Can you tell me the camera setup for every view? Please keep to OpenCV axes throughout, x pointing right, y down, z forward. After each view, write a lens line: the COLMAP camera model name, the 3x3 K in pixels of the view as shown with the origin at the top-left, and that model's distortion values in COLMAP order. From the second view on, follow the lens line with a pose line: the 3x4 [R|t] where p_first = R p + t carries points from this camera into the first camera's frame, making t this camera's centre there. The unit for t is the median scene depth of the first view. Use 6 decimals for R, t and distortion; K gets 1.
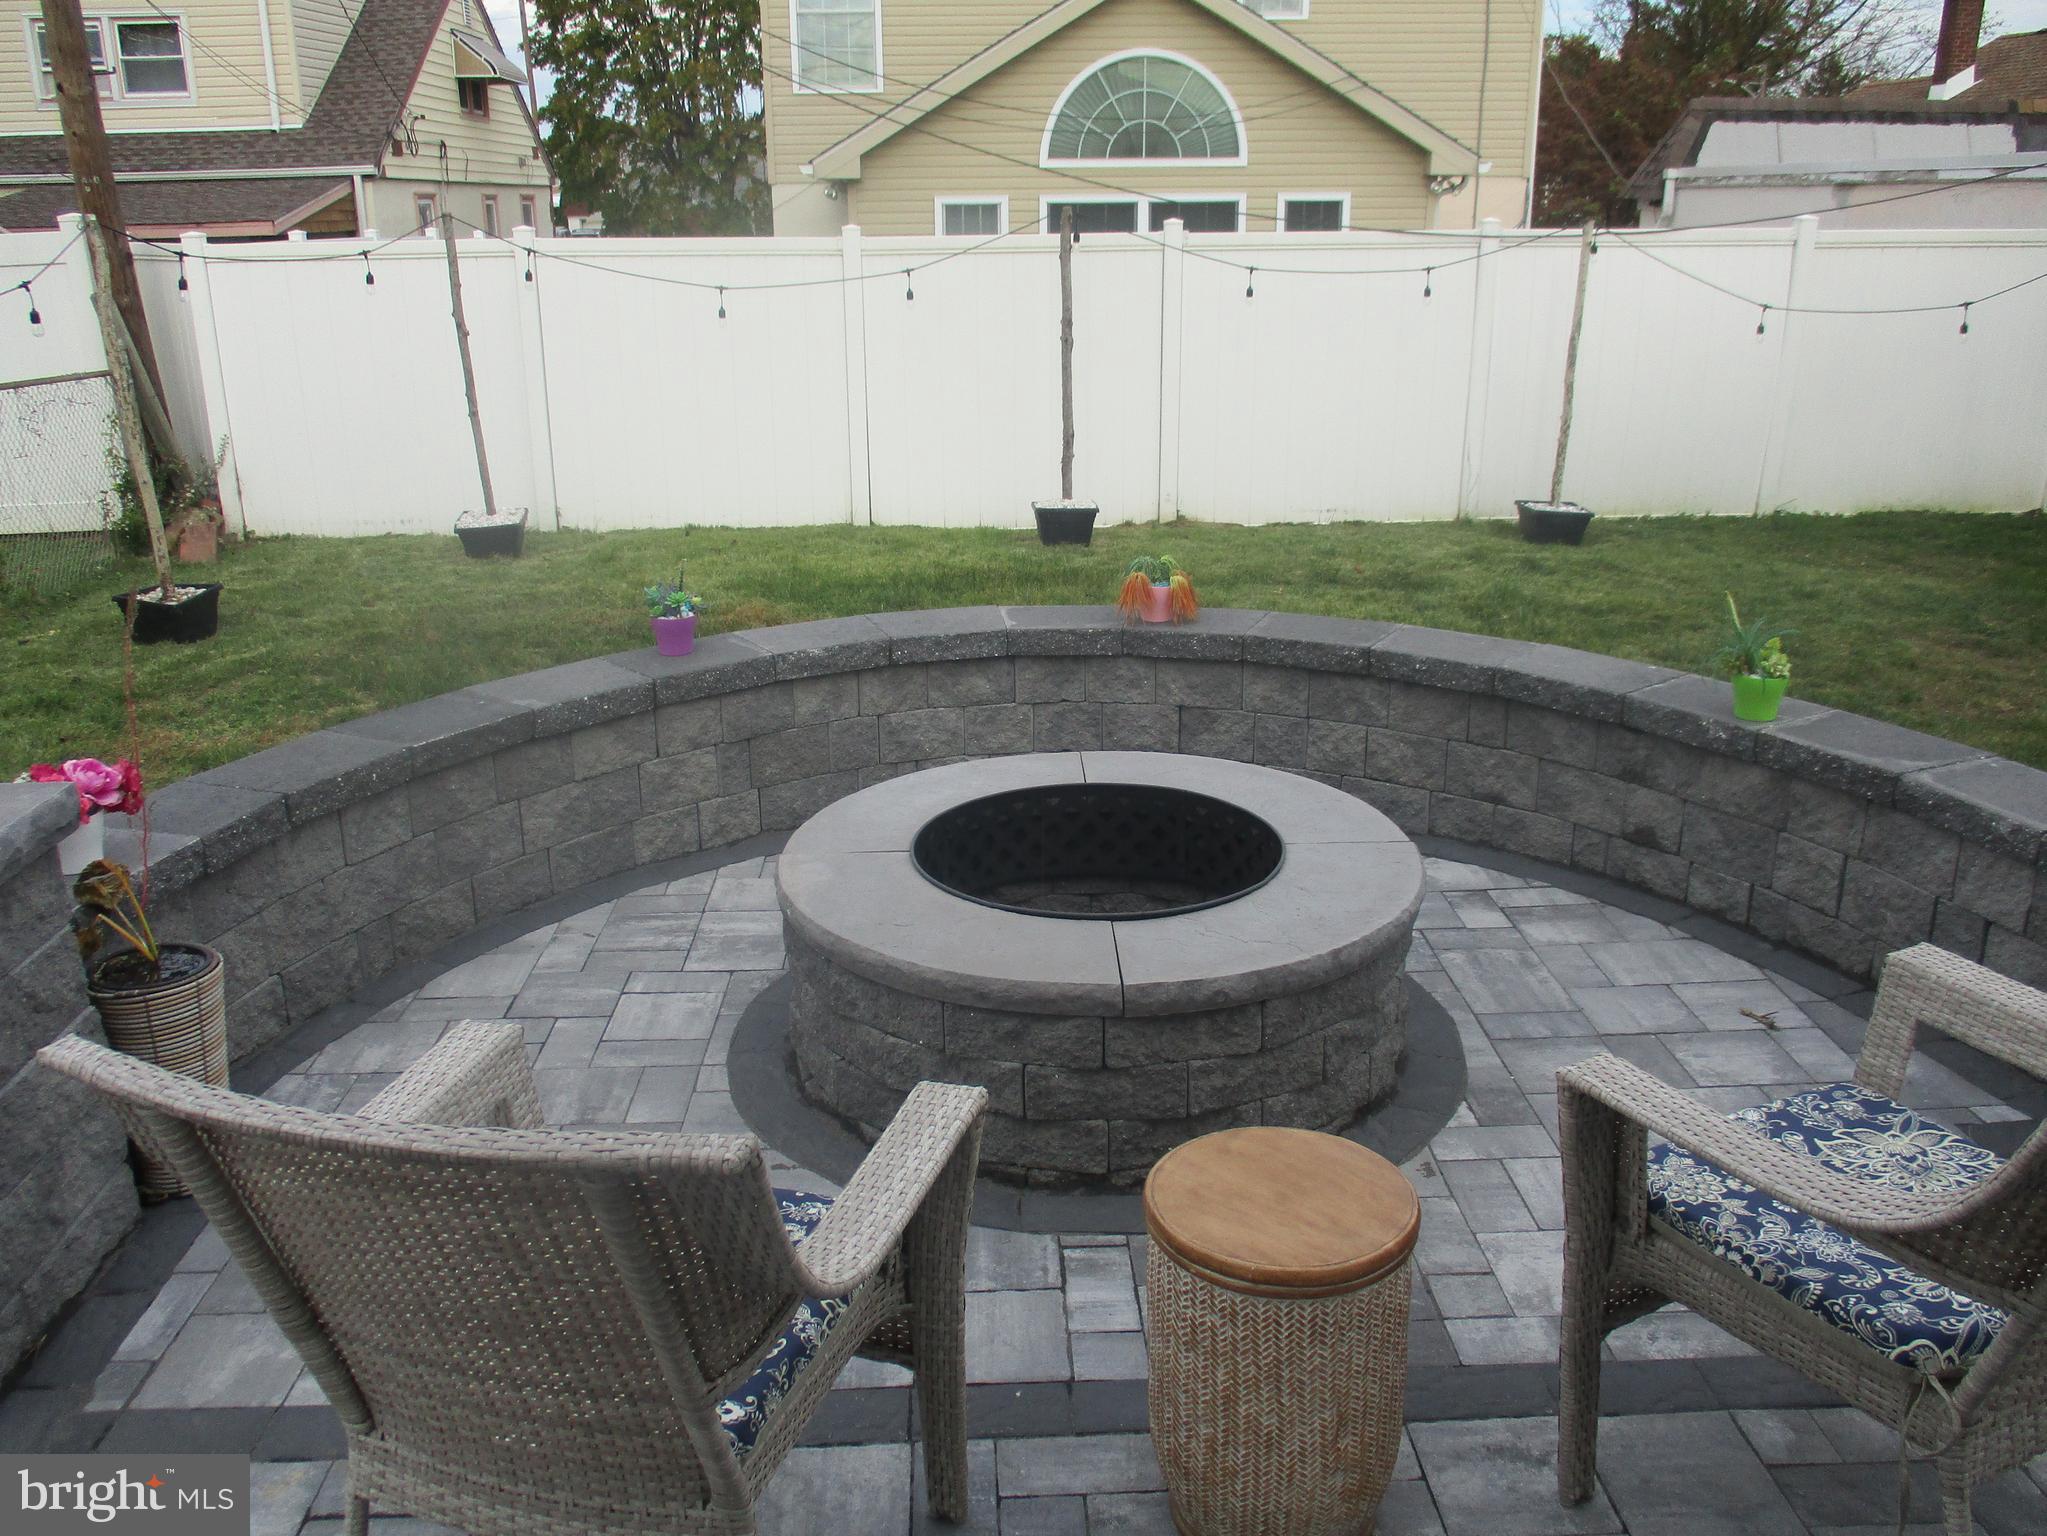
lens RADIAL K [[1704.2, 0, 1023.5], [0, 1704.2, 768.0], [0, 0, 1]] dist [-0.041437, 0.019618]
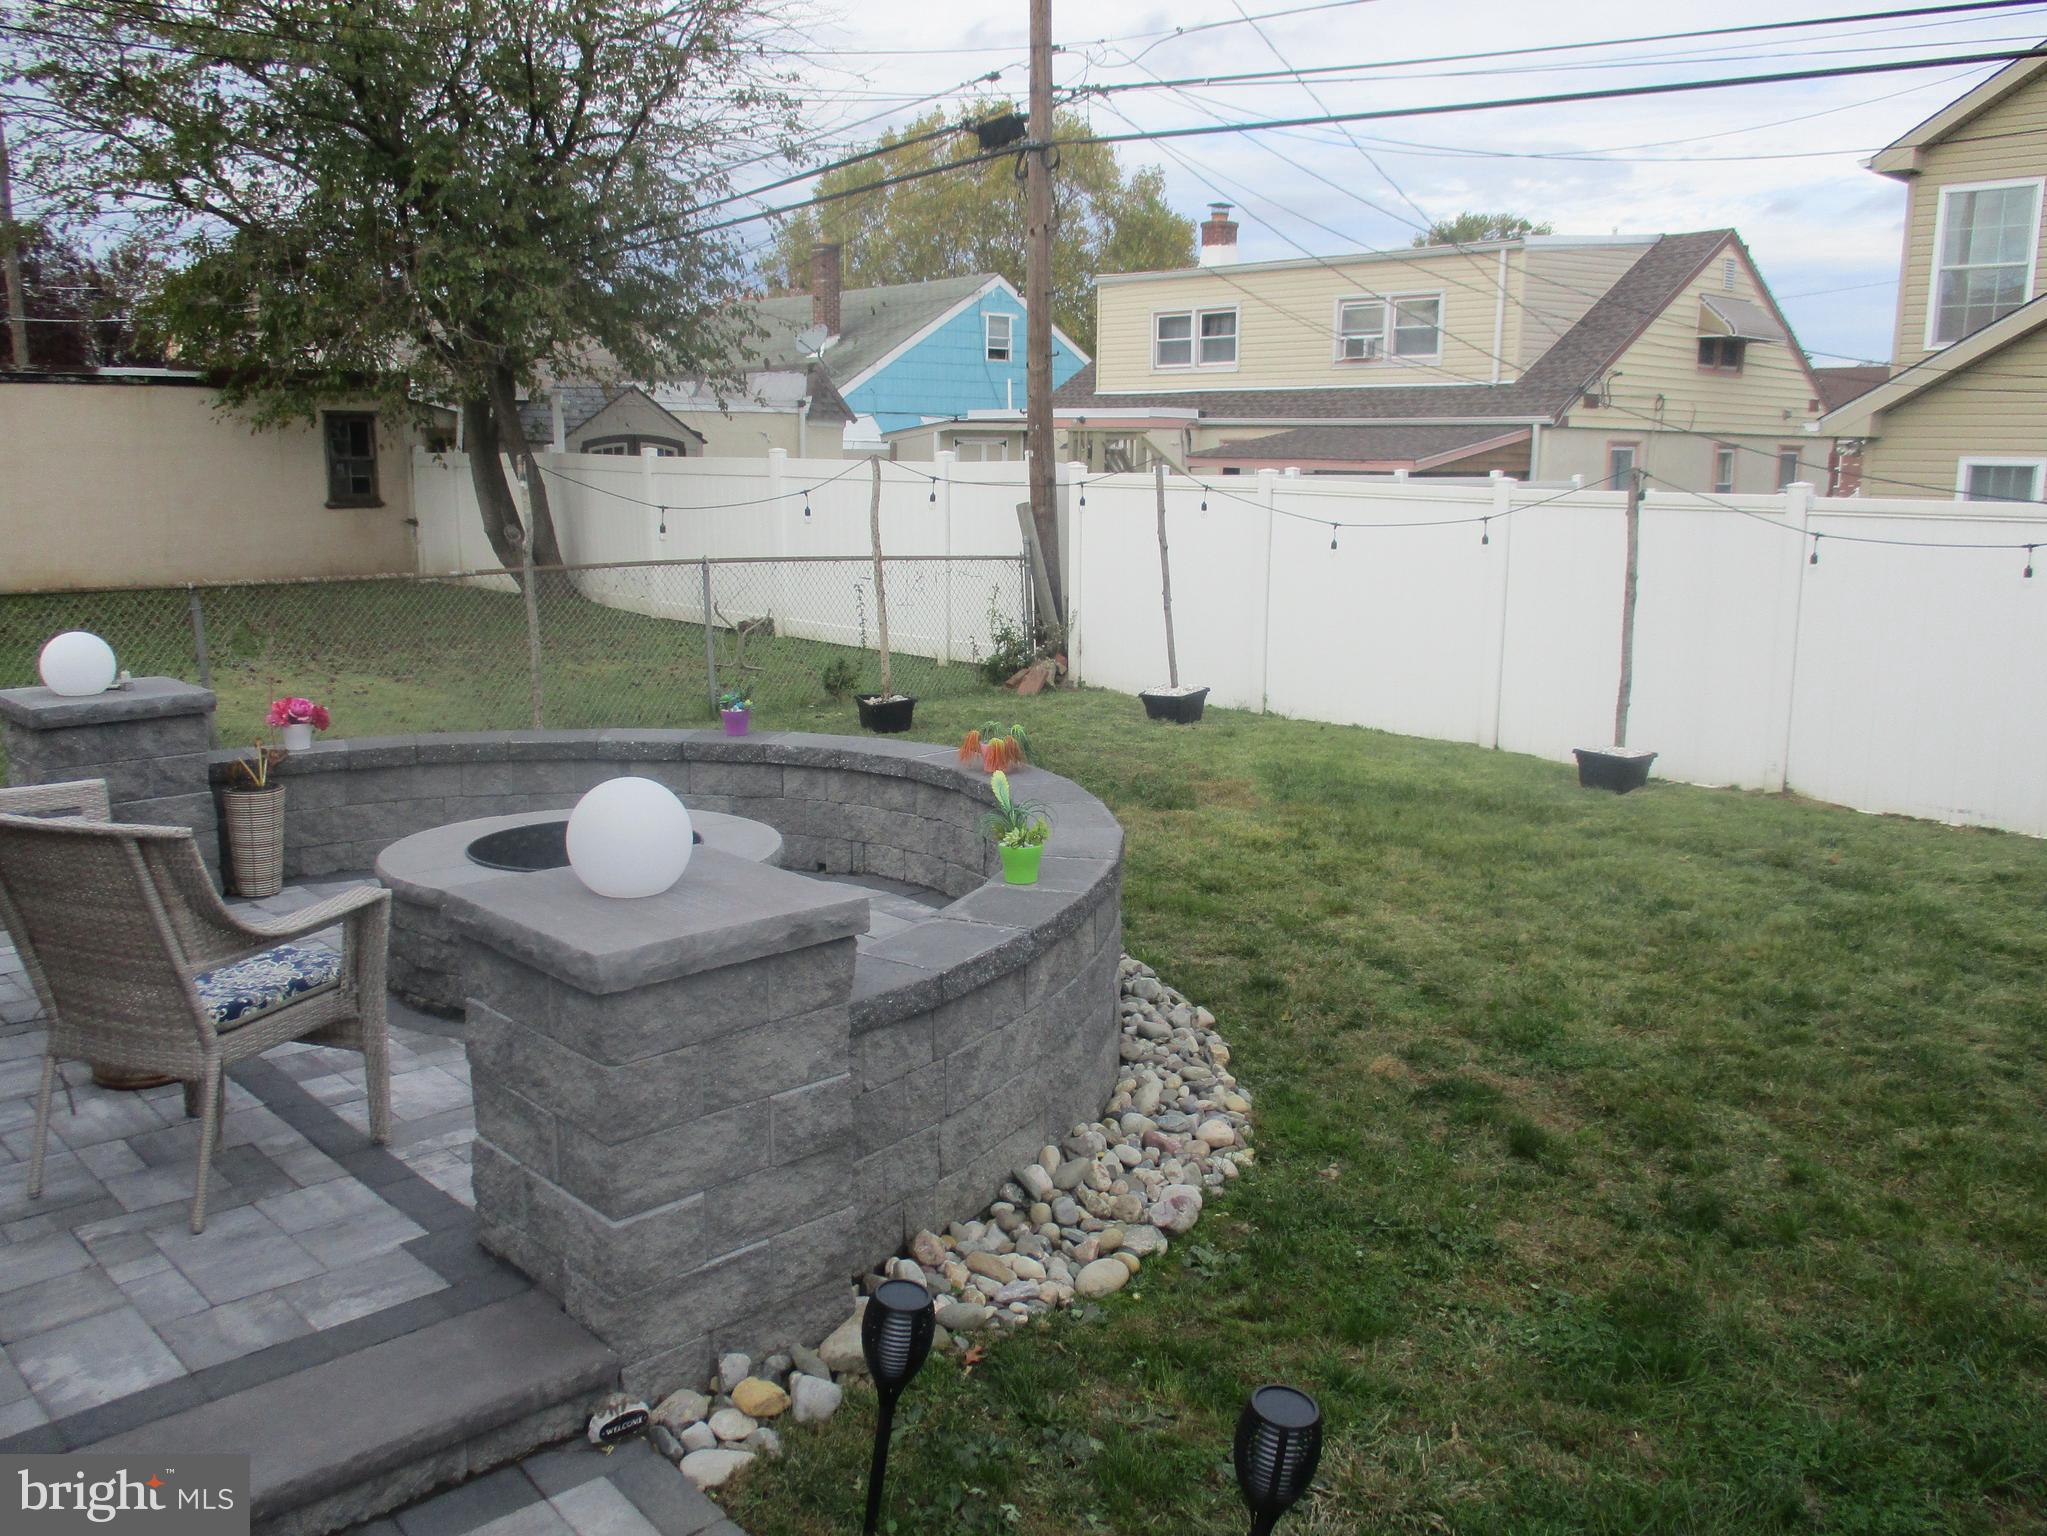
lens RADIAL K [[1704.2, 0, 1023.5], [0, 1704.2, 768.0], [0, 0, 1]] dist [-0.041437, 0.019618]
pose [[0.660278, 0.155839, -0.734675, 0.413110], [-0.253464, 0.967079, -0.022660, -0.025471], [0.706958, 0.201176, 0.678041, 0.053291]]
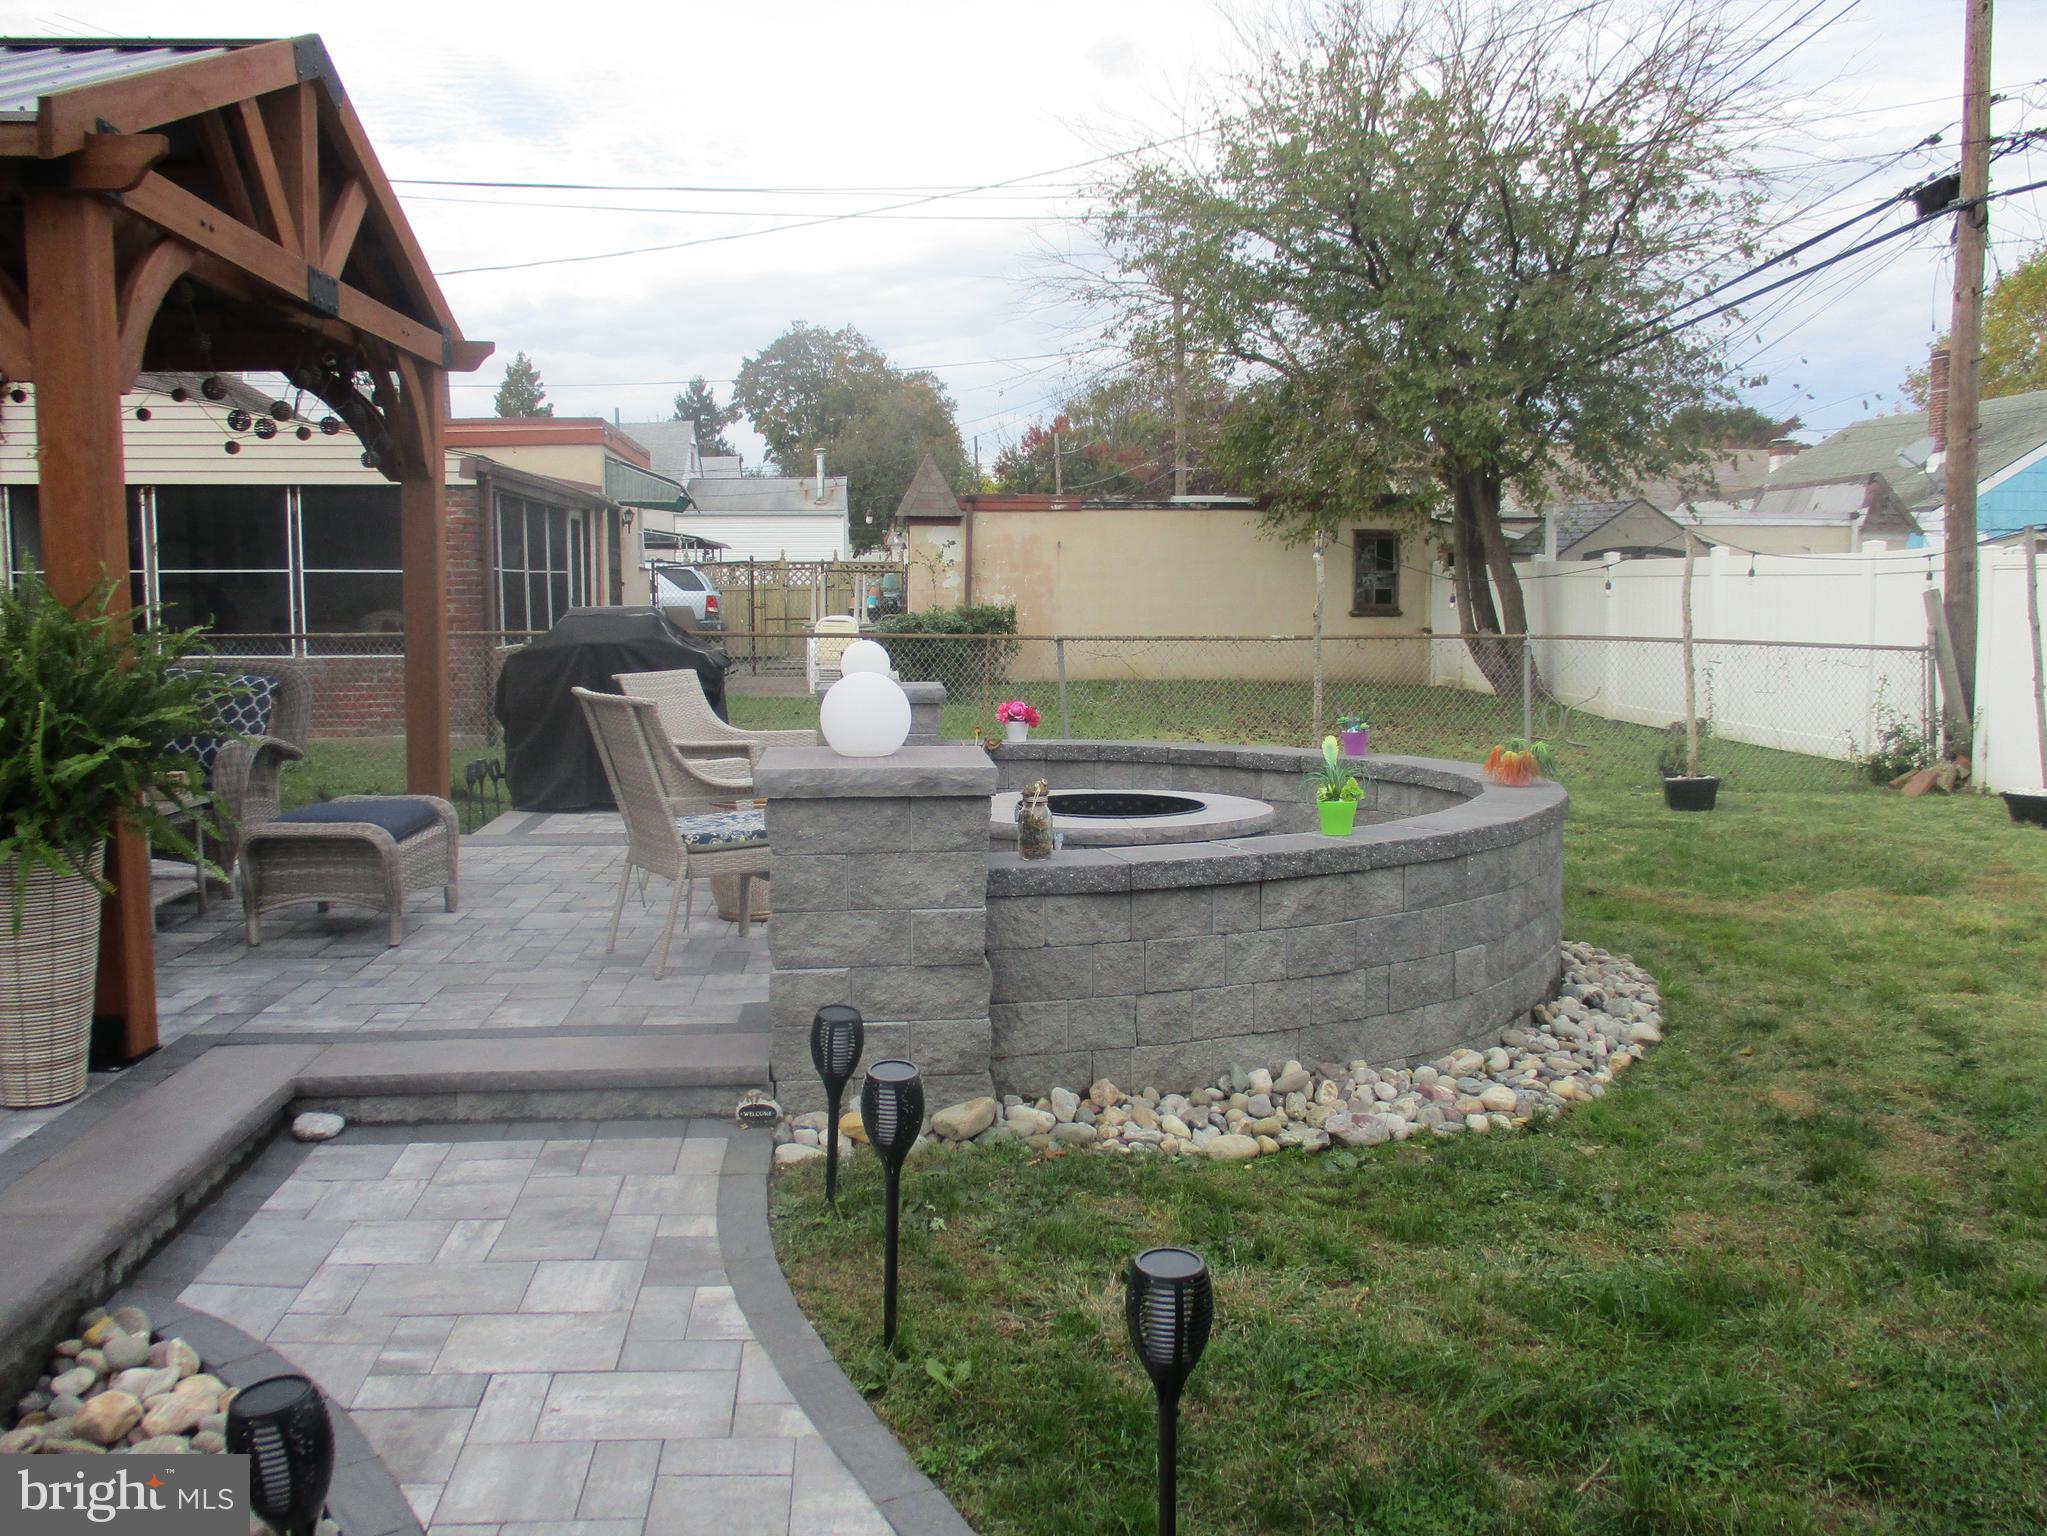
lens RADIAL K [[1704.2, 0, 1023.5], [0, 1704.2, 768.0], [0, 0, 1]] dist [-0.041437, 0.019618]
pose [[0.054729, 0.114888, -0.991870, 0.549031], [-0.314023, 0.944935, 0.092125, -0.039541], [0.947837, 0.306428, 0.087793, 0.199195]]
